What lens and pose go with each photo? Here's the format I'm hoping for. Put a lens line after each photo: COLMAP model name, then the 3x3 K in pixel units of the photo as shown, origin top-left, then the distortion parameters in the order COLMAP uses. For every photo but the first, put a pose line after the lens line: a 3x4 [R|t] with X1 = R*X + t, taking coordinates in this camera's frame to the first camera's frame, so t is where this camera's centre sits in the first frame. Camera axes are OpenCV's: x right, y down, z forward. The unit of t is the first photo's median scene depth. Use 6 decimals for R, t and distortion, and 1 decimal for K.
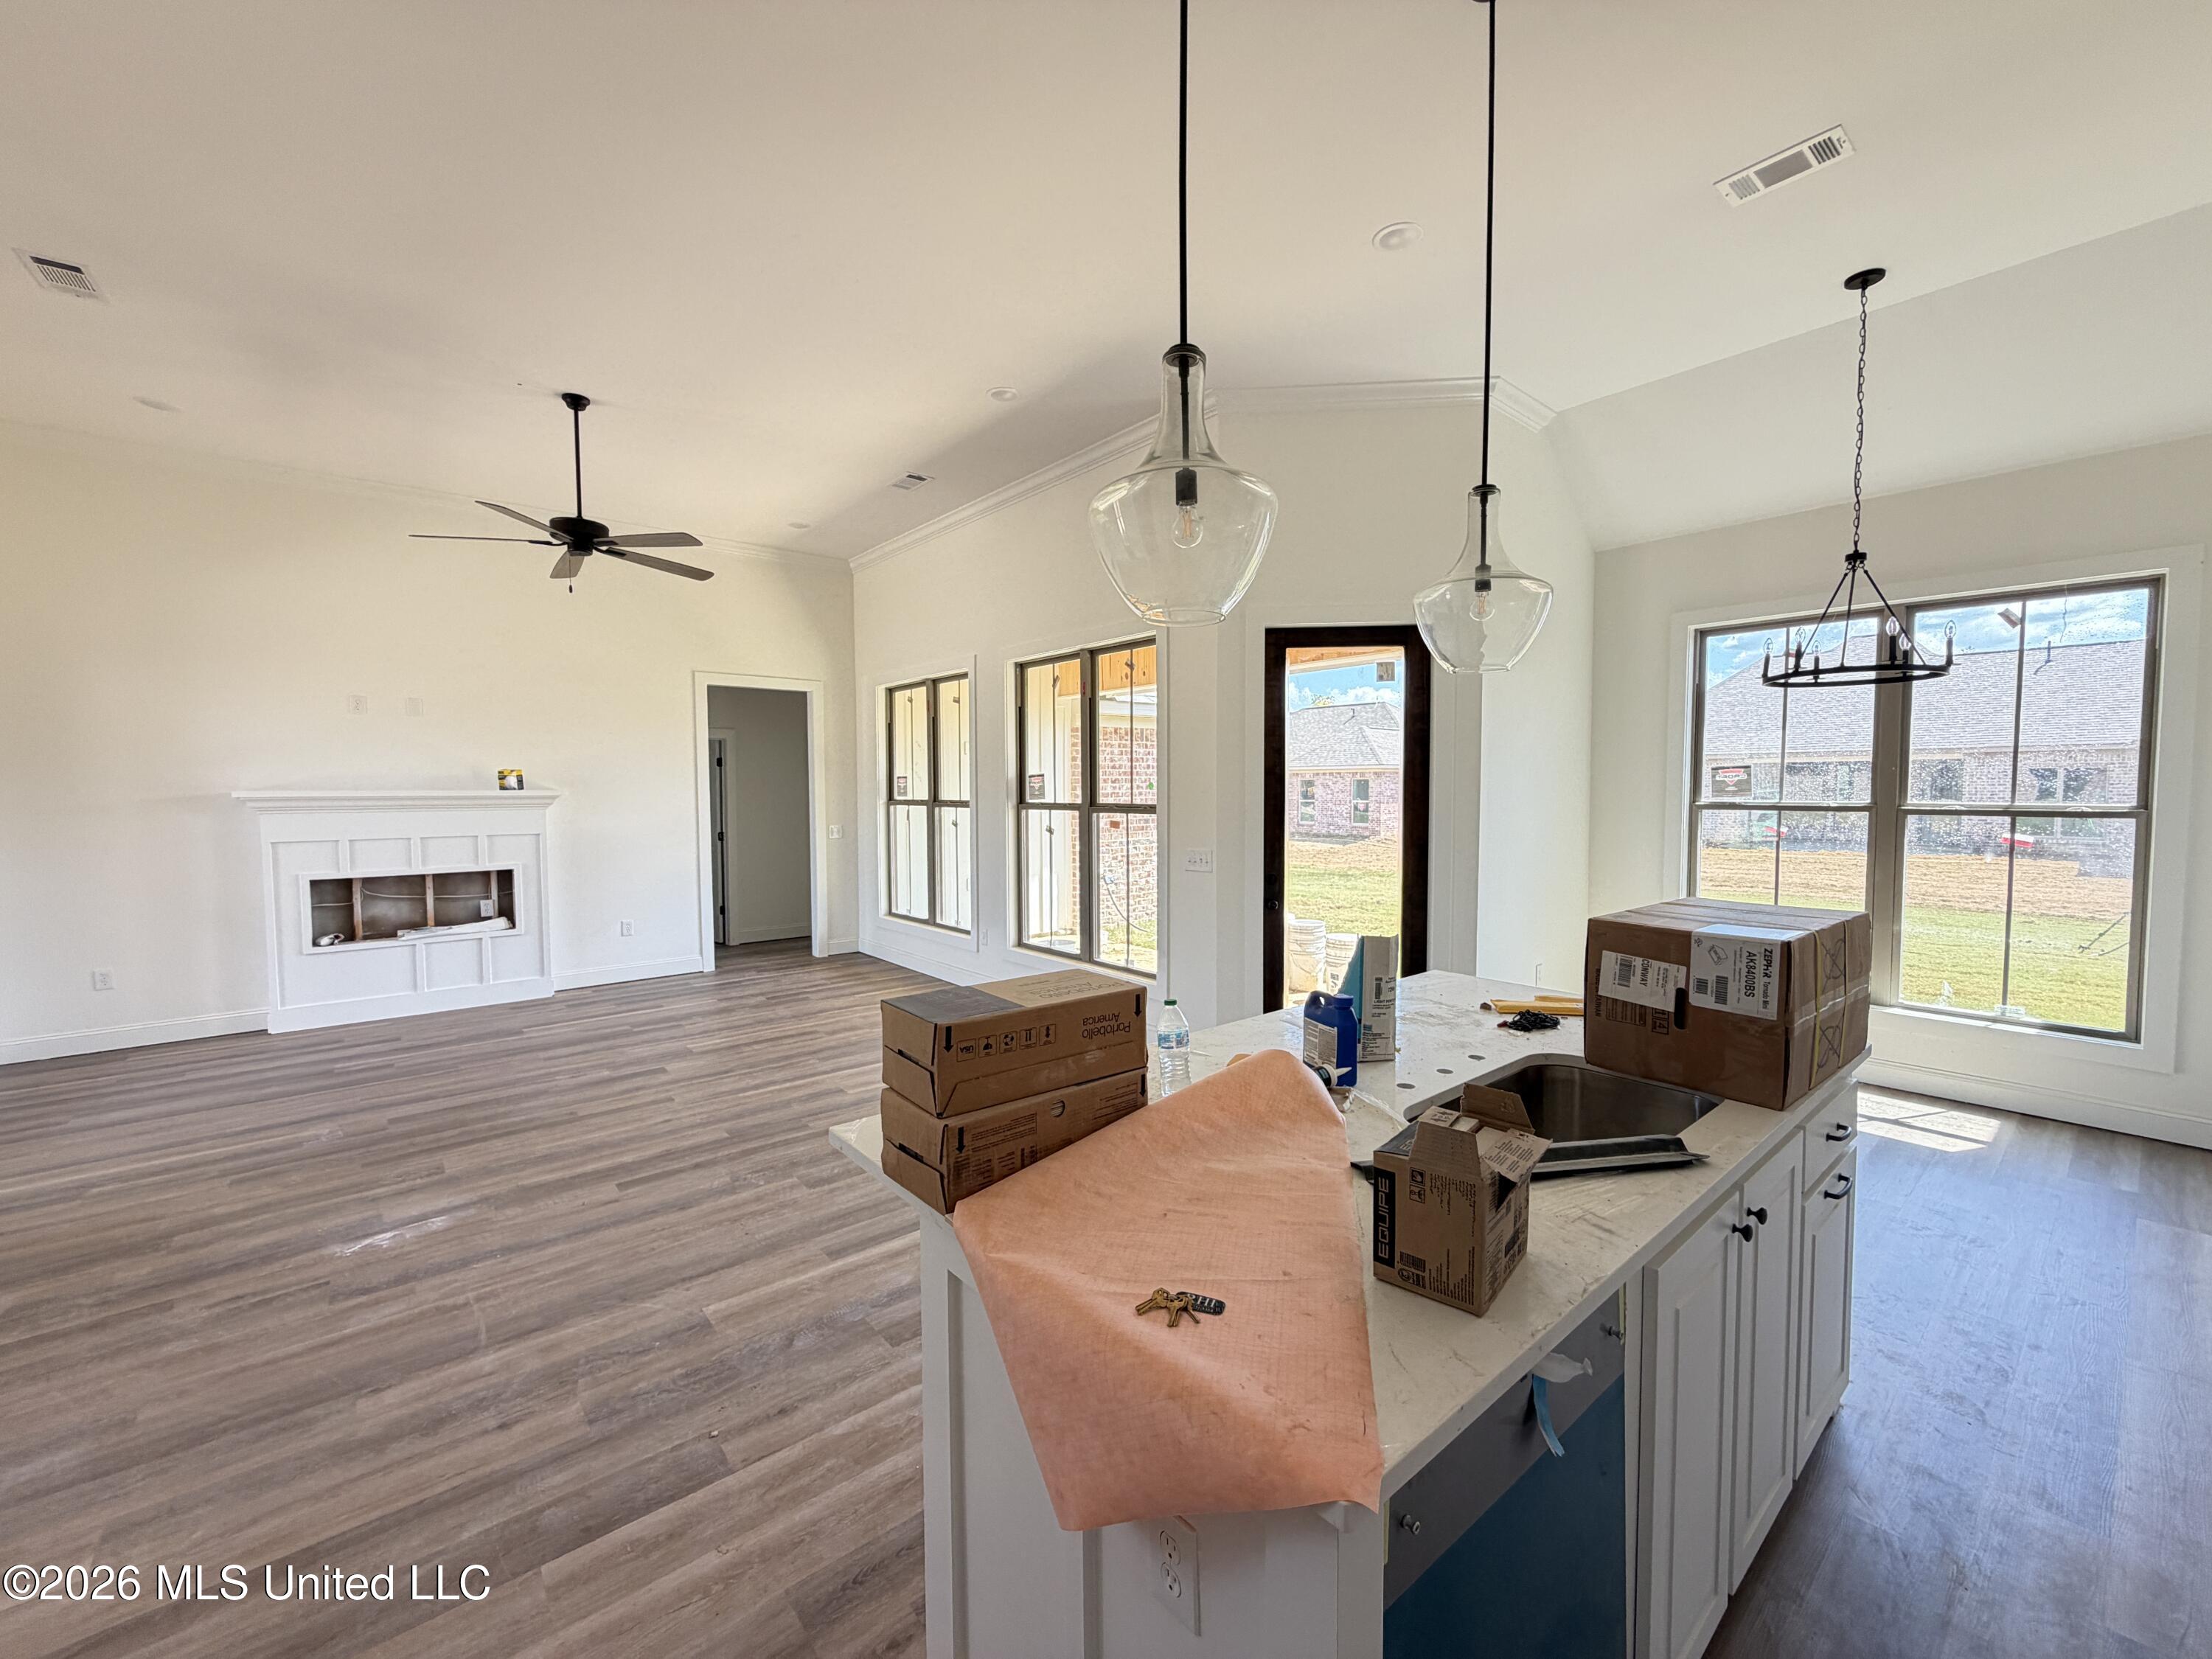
lens RADIAL K [[890.6, 0, 1098.4], [0, 890.6, 831.4], [0, 0, 1]] dist [0.000339, 0.001335]
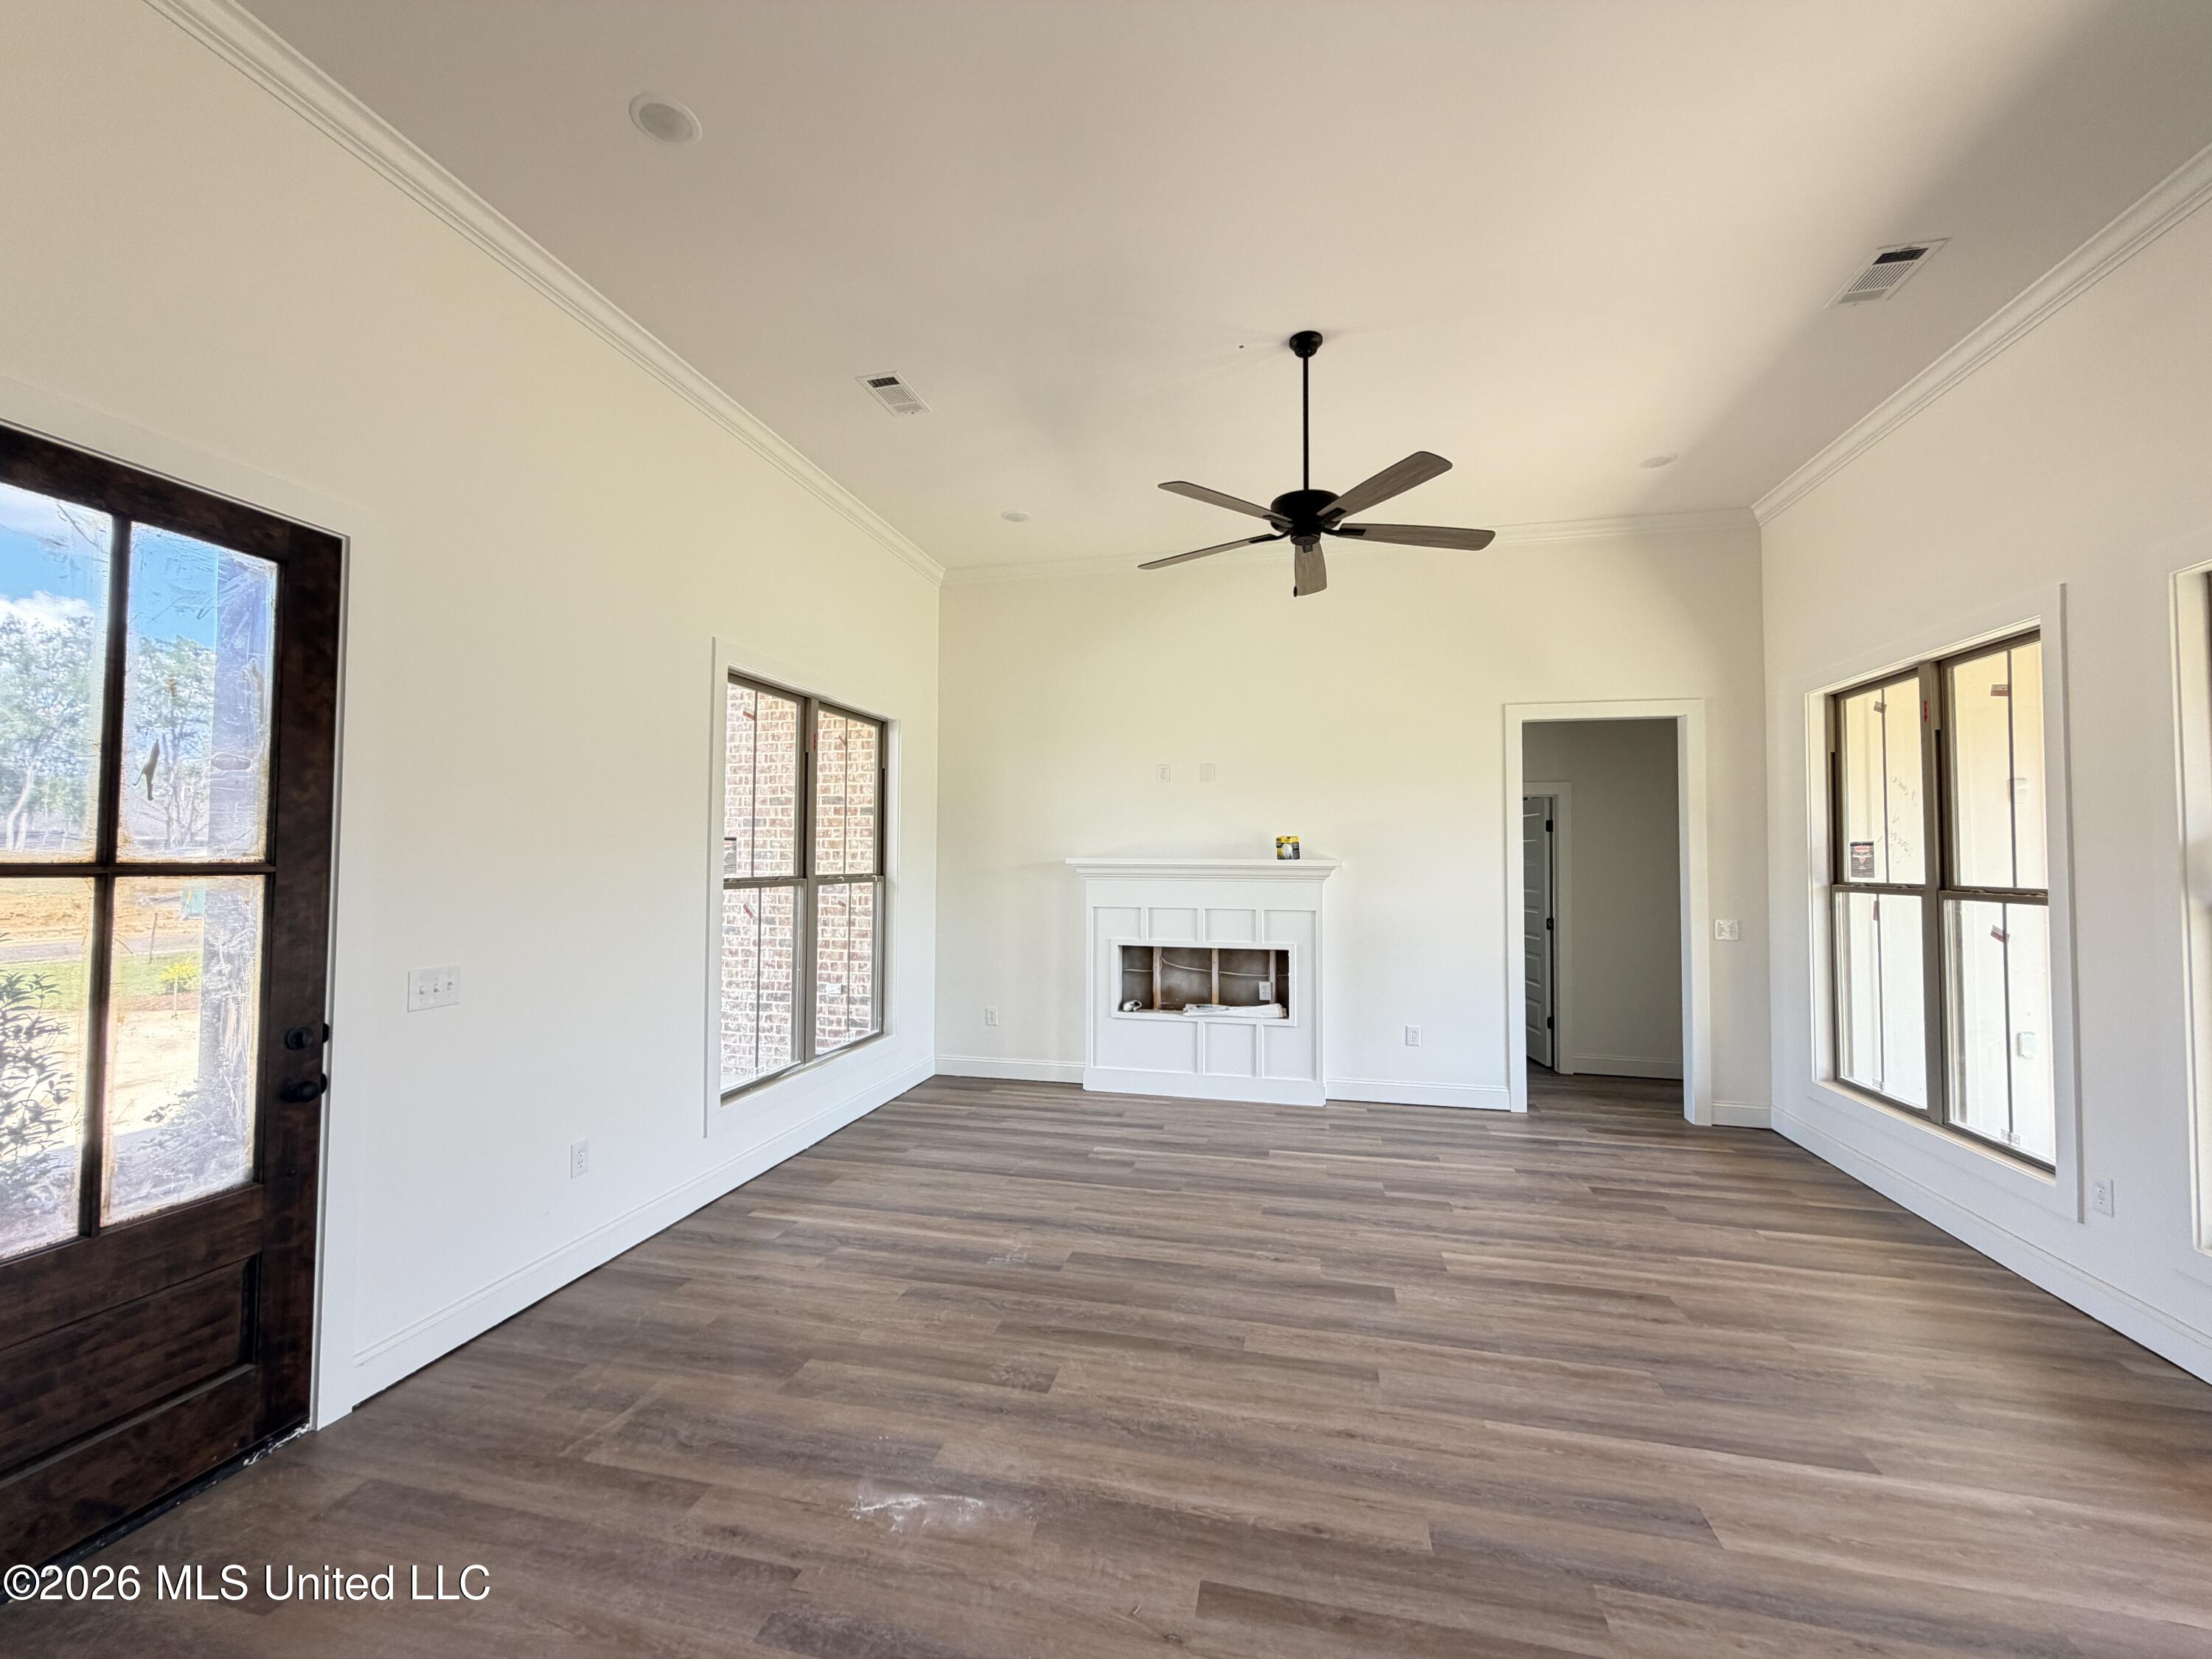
lens RADIAL K [[890.6, 0, 1089.2], [0, 890.6, 826.2], [0, 0, 1]] dist [0.000339, 0.001335]
pose [[0.601904, -0.021268, -0.798285, -0.076774], [-0.048708, 0.996806, -0.063282, -0.014388], [0.797082, 0.076972, 0.598945, 0.322172]]
